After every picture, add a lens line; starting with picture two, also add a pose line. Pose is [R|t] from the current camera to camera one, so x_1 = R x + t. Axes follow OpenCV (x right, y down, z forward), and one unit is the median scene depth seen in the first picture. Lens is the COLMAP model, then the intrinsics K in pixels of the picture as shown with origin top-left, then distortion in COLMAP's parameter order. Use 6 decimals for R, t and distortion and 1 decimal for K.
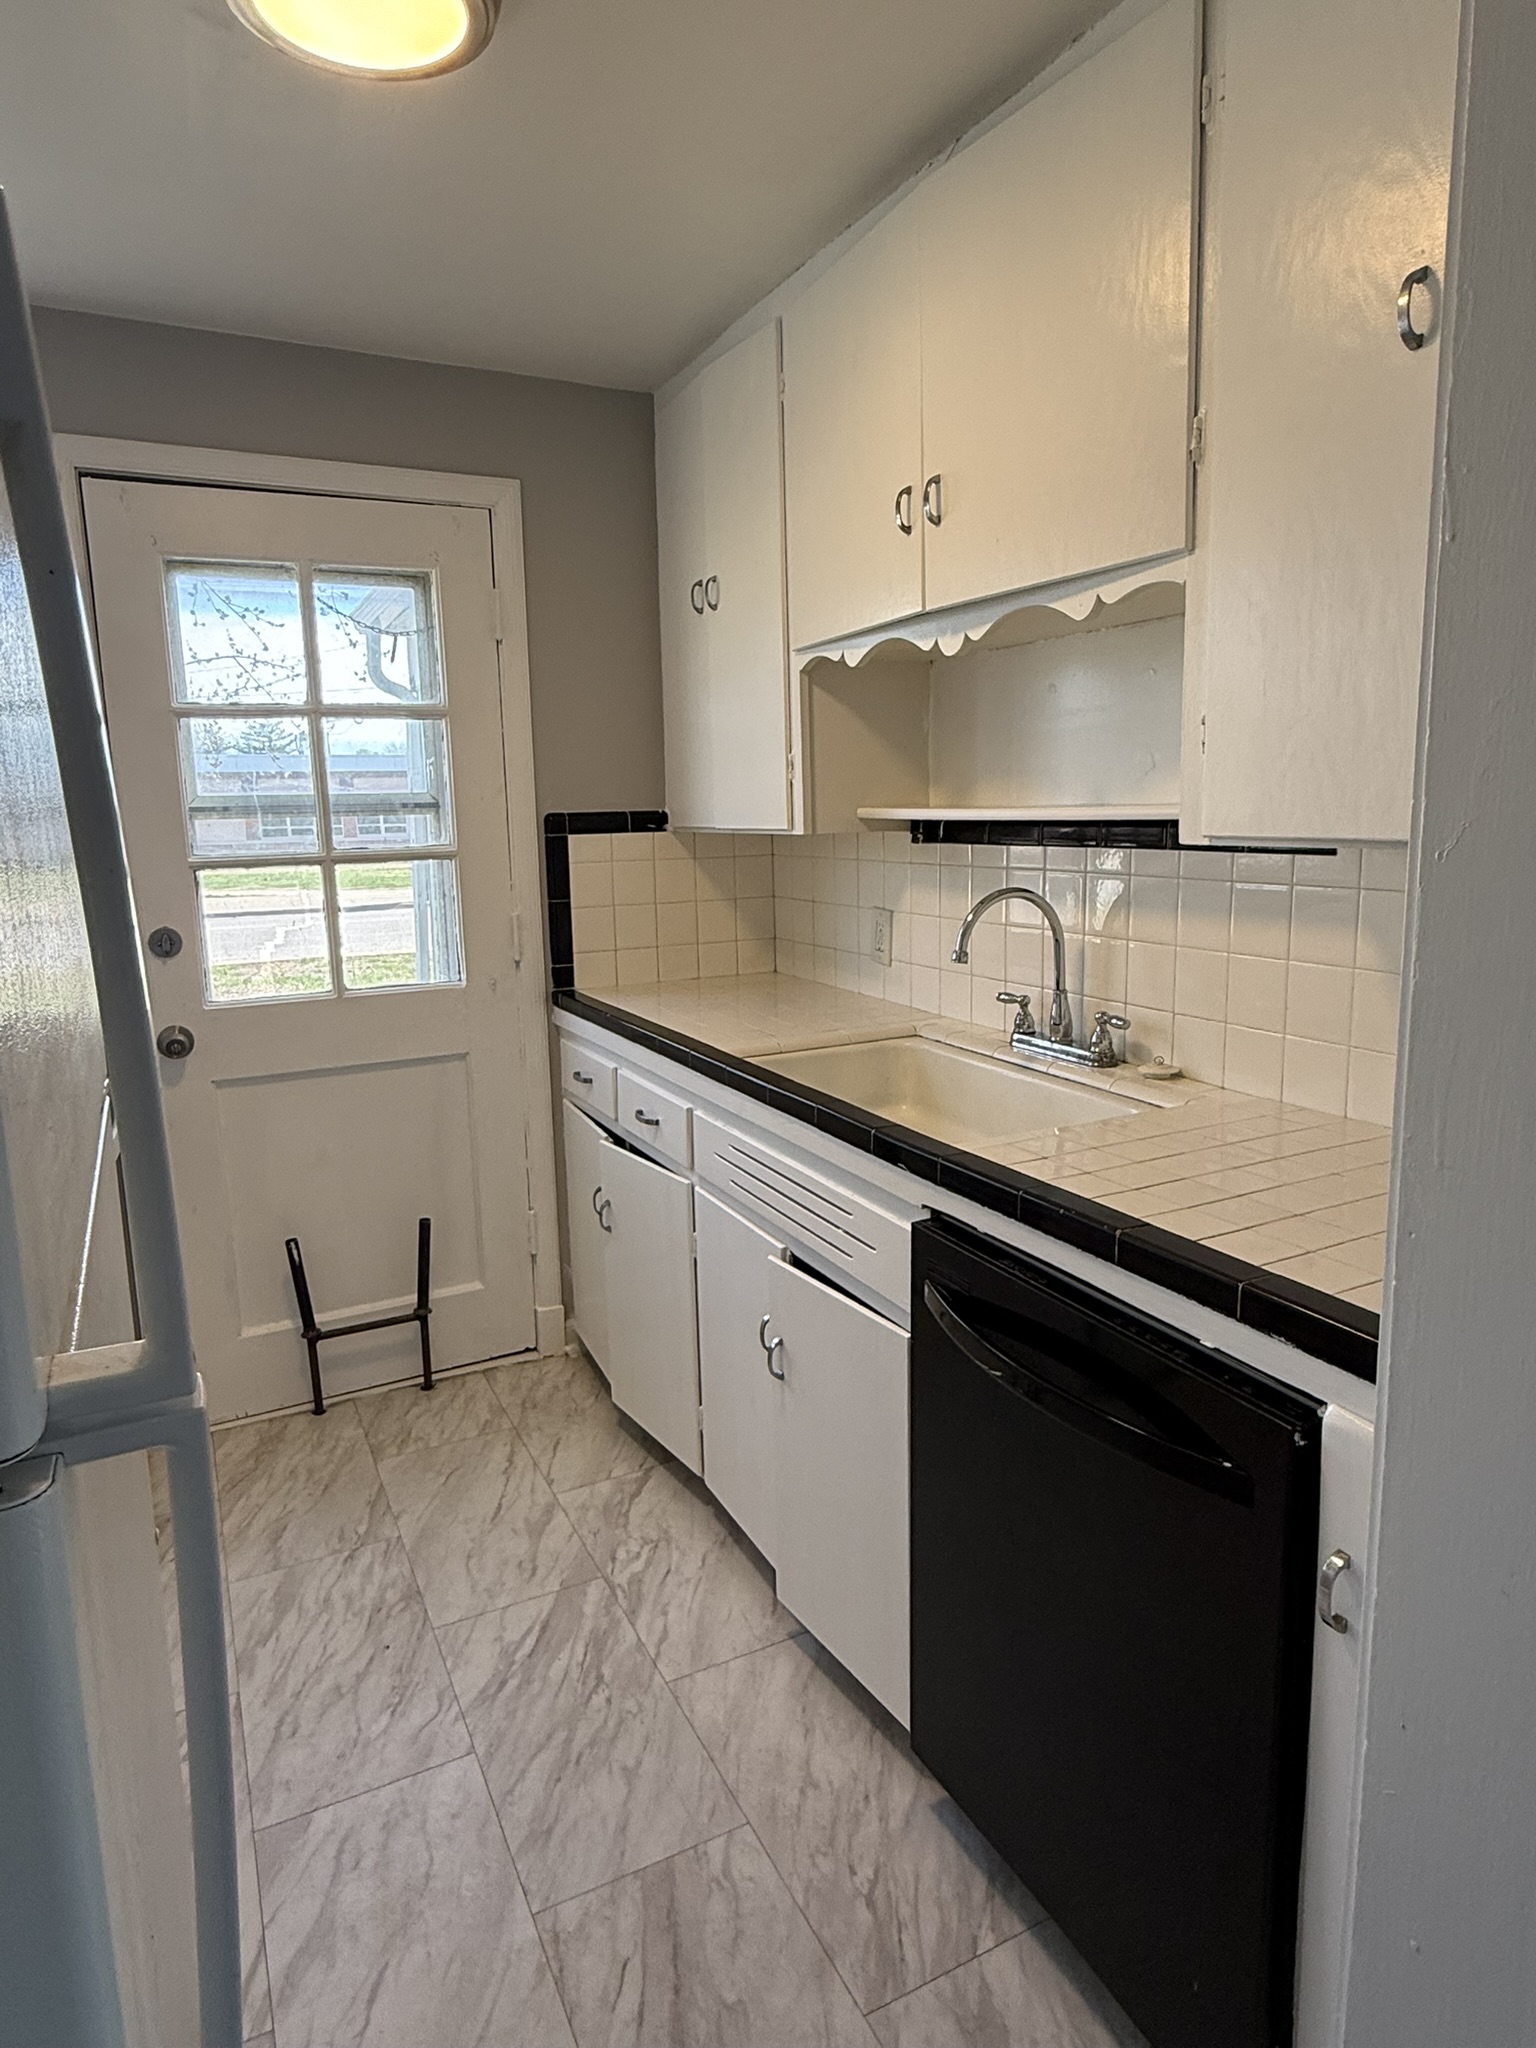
lens RADIAL K [[1212.3, 0, 768.0], [0, 1212.3, 1024.0], [0, 0, 1]] dist [-0.002988, -0.001738]
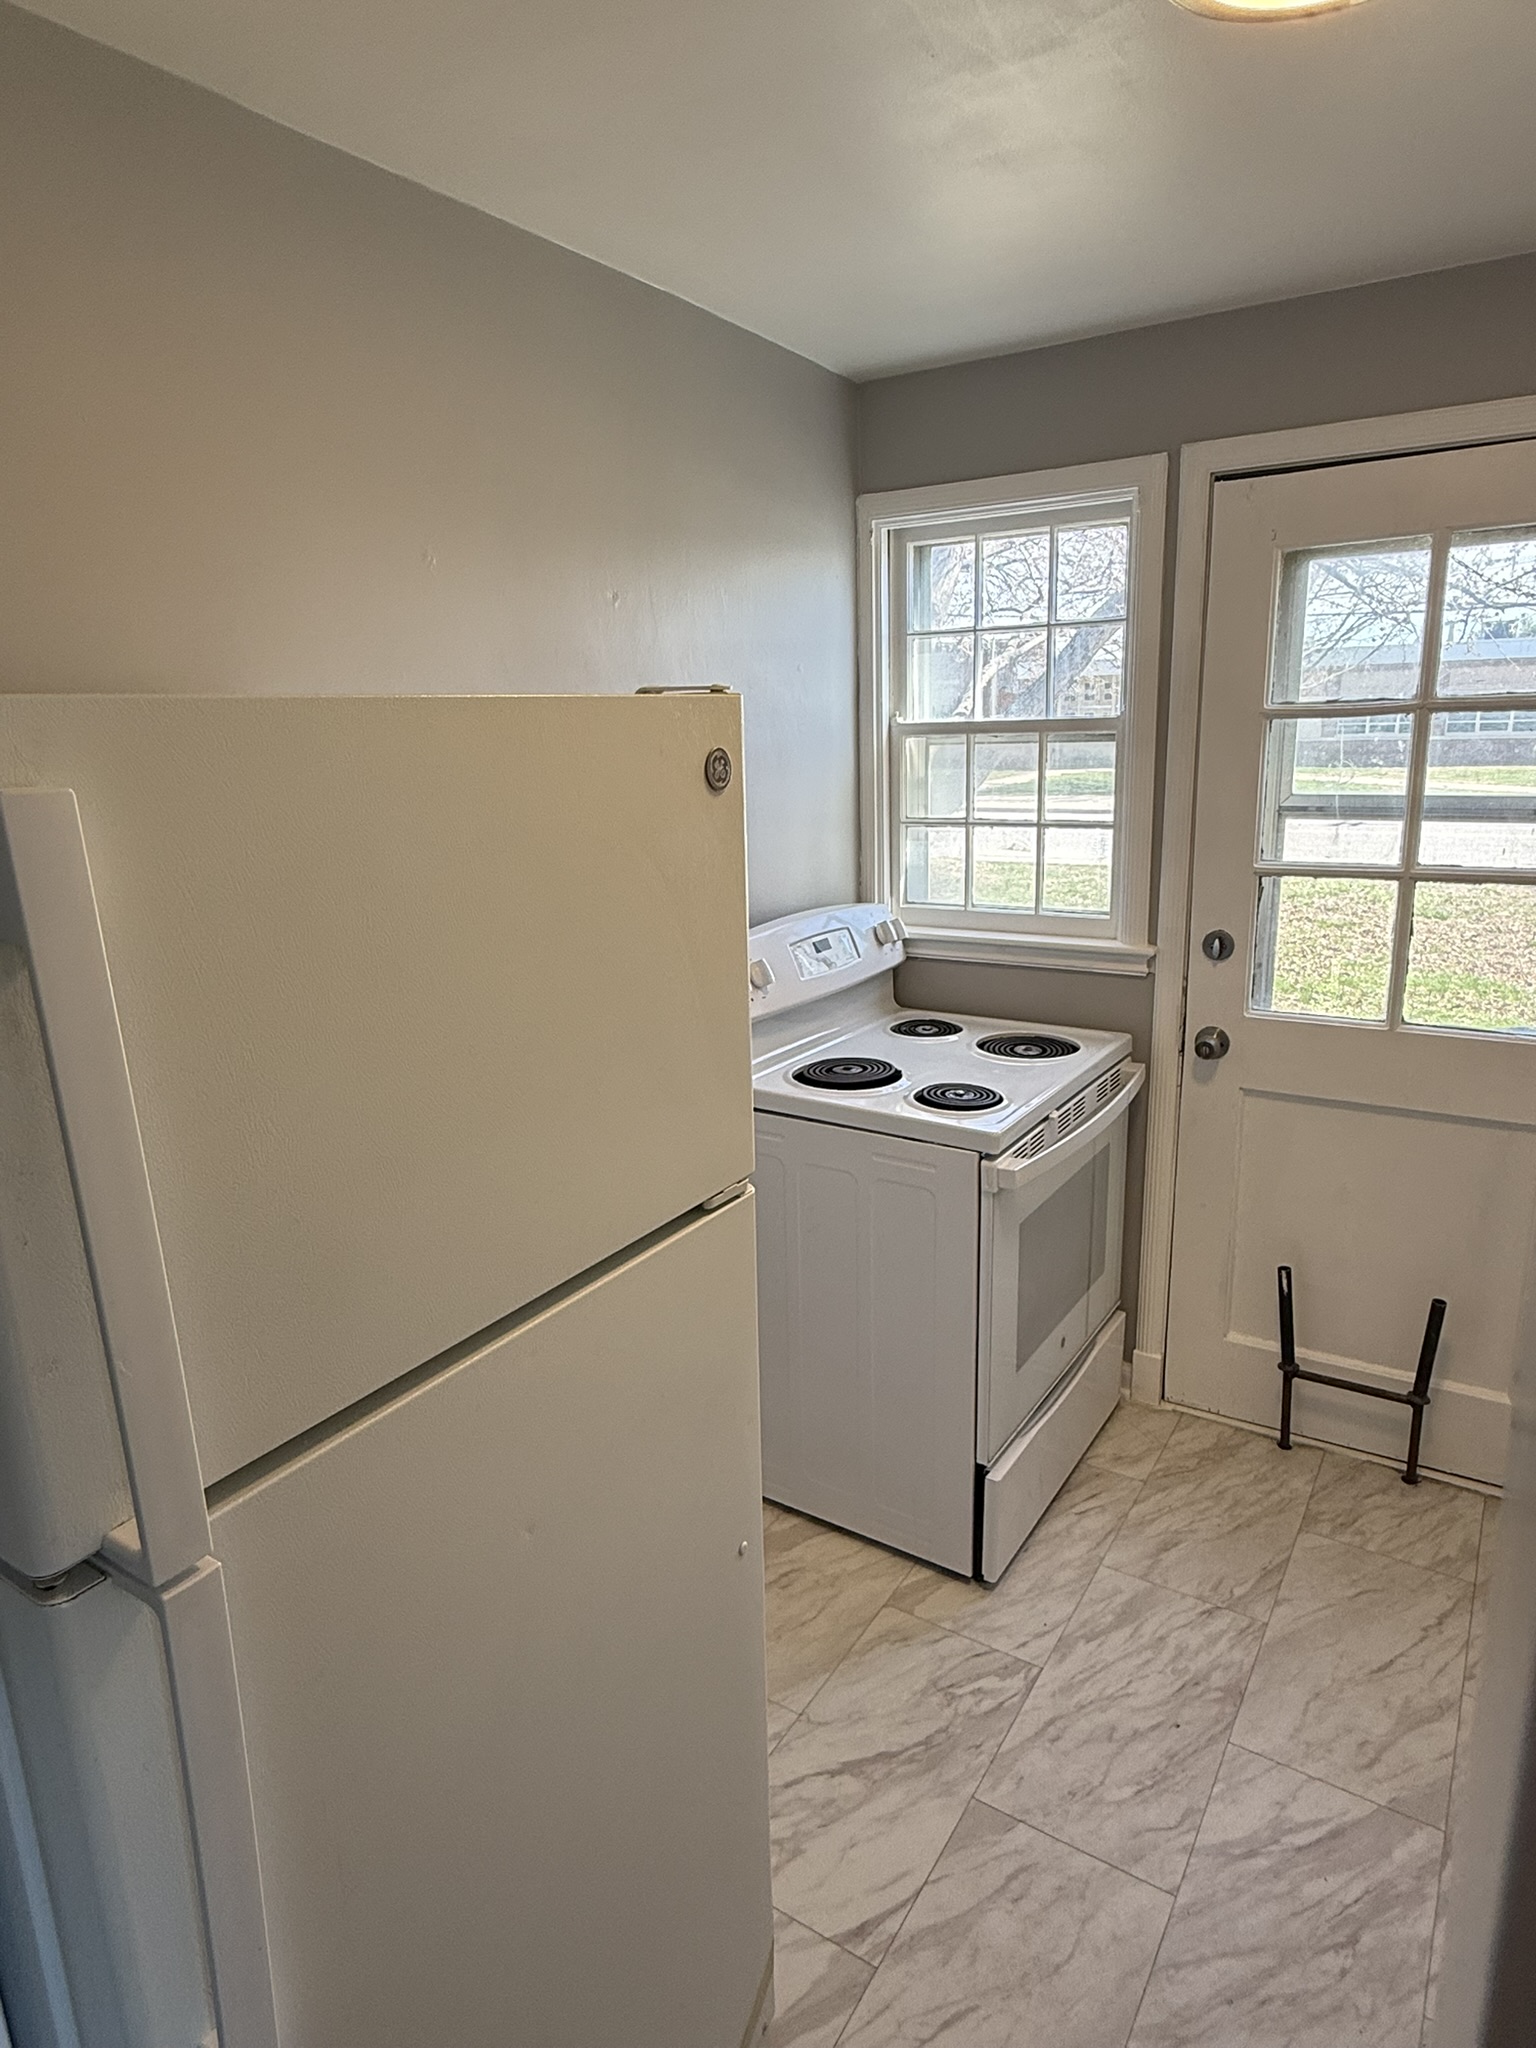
lens RADIAL K [[1205.0, 0, 768.0], [0, 1205.0, 1024.0], [0, 0, 1]] dist [-0.001462, -0.000966]
pose [[0.496117, 0.214089, -0.841448, 0.201315], [-0.131358, 0.976476, 0.170996, -0.146971], [0.858262, 0.025697, 0.512568, 0.196847]]
